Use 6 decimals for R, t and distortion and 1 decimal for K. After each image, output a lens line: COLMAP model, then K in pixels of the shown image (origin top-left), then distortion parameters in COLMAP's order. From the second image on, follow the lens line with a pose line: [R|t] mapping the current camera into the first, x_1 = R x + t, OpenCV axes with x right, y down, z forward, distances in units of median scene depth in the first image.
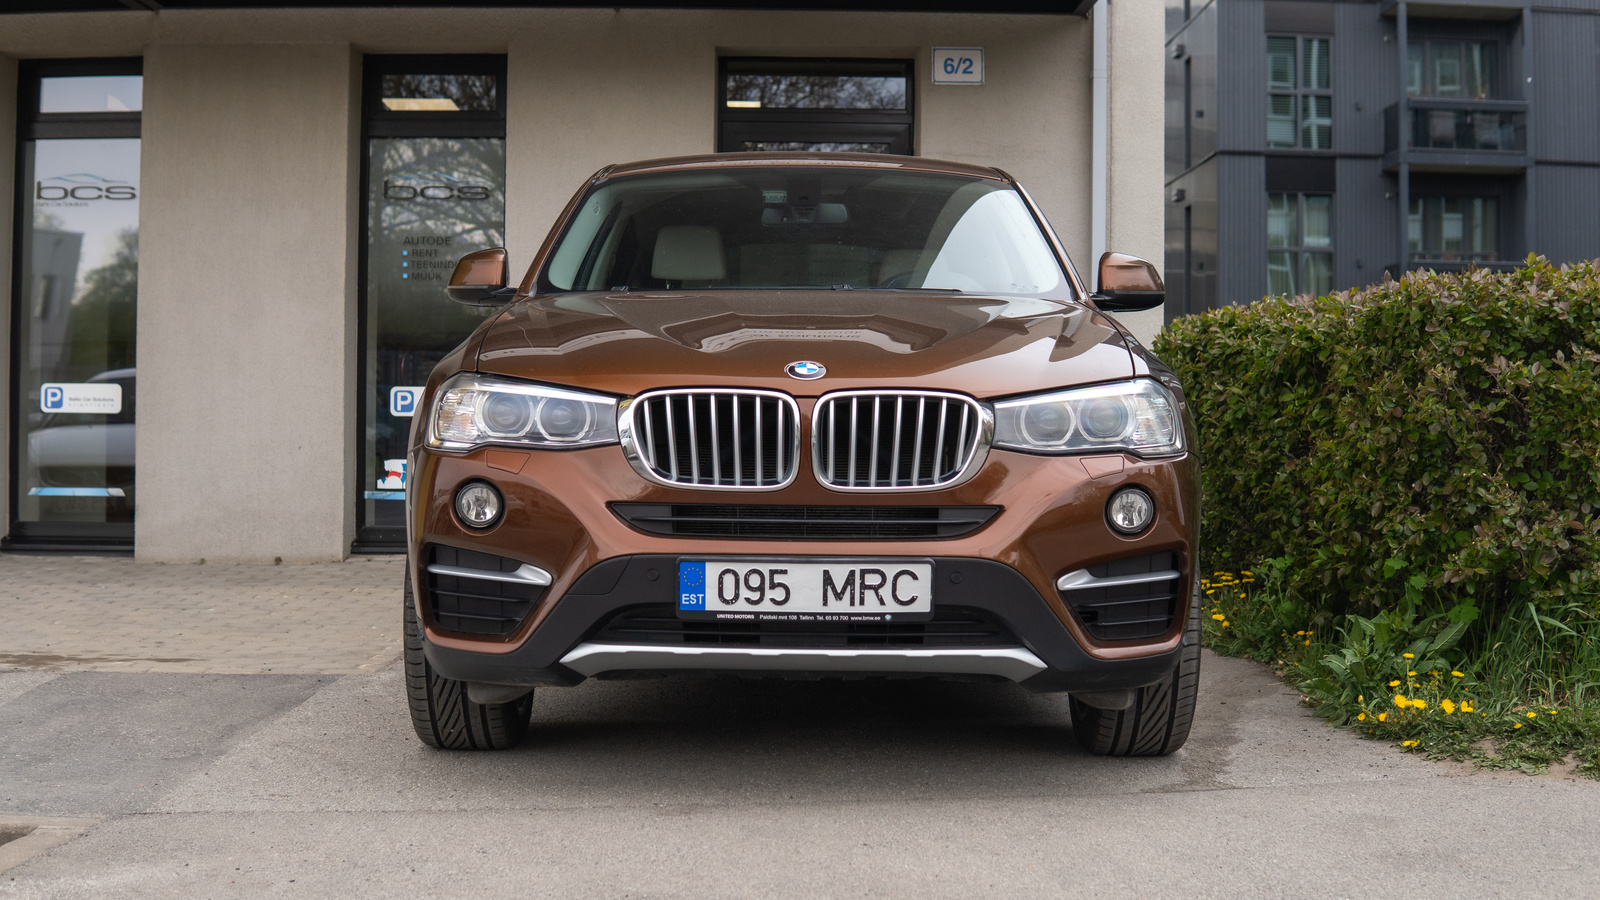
lens RADIAL K [[2117.9, 0, 800.0], [0, 2117.9, 450.0], [0, 0, 1]] dist [-0.164654, -0.224554]
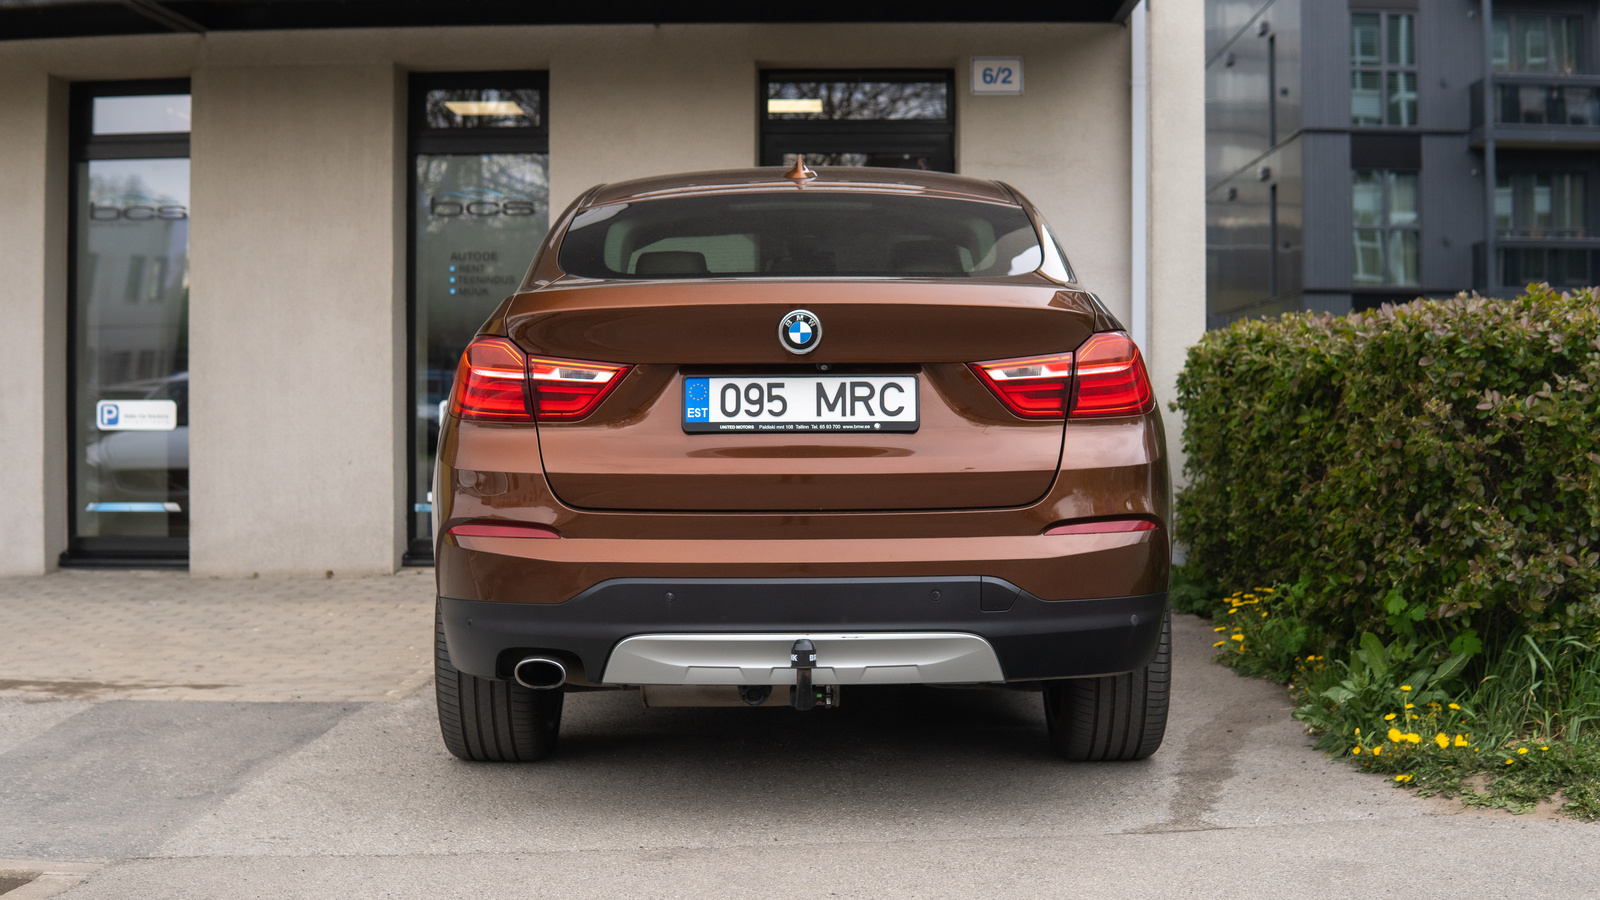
lens RADIAL K [[2123.3, 0, 800.0], [0, 2123.3, 450.0], [0, 0, 1]] dist [-0.162659, -0.226964]
pose [[0.998904, -0.009228, -0.045887, 0.033104], [0.009722, 0.999897, 0.010539, -0.020338], [0.045785, -0.010973, 0.998891, -0.011182]]
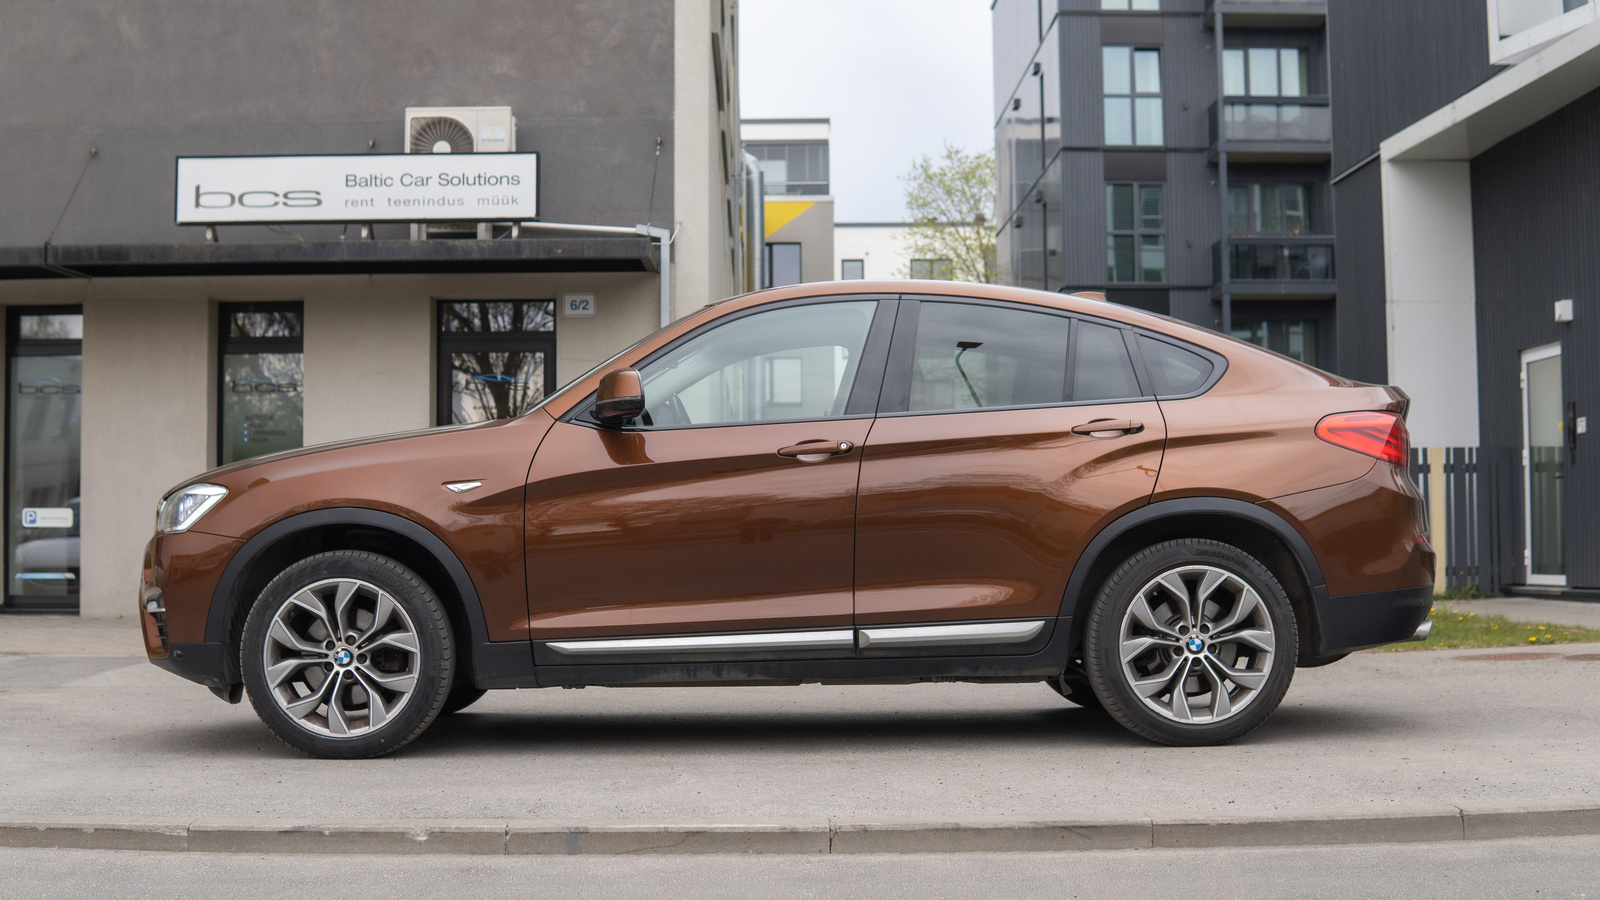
lens RADIAL K [[2123.3, 0, 800.0], [0, 2123.3, 450.0], [0, 0, 1]] dist [-0.162659, -0.226964]
pose [[0.999860, -0.016730, -0.000740, 0.312164], [0.016668, 0.998470, -0.052718, 0.022152], [0.001621, 0.052699, 0.998609, -0.792036]]
